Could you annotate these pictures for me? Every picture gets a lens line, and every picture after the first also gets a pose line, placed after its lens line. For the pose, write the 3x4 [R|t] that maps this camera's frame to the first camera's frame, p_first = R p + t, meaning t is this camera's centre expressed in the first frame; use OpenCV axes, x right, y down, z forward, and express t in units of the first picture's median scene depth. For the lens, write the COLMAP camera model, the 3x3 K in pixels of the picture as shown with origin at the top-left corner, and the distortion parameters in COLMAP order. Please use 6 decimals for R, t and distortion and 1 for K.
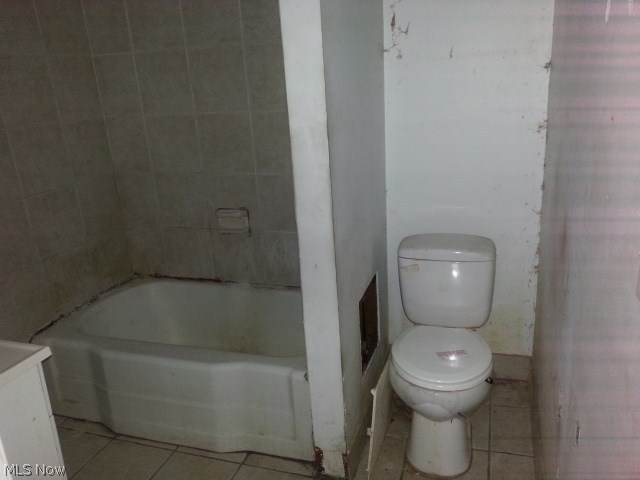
lens RADIAL K [[512.0, 0, 317.0], [0, 512.0, 244.8], [0, 0, 1]] dist [0.093859, -0.093619]
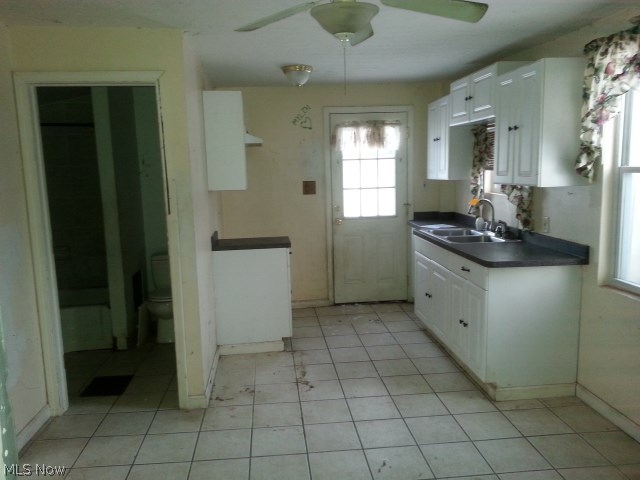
lens RADIAL K [[512.0, 0, 318.2], [0, 512.0, 240.8], [0, 0, 1]] dist [0.093859, -0.093619]
pose [[0.911211, -0.015490, 0.411649, -0.126181], [0.086849, 0.984055, -0.155218, 0.434756], [-0.402681, 0.177187, 0.898027, -1.638871]]
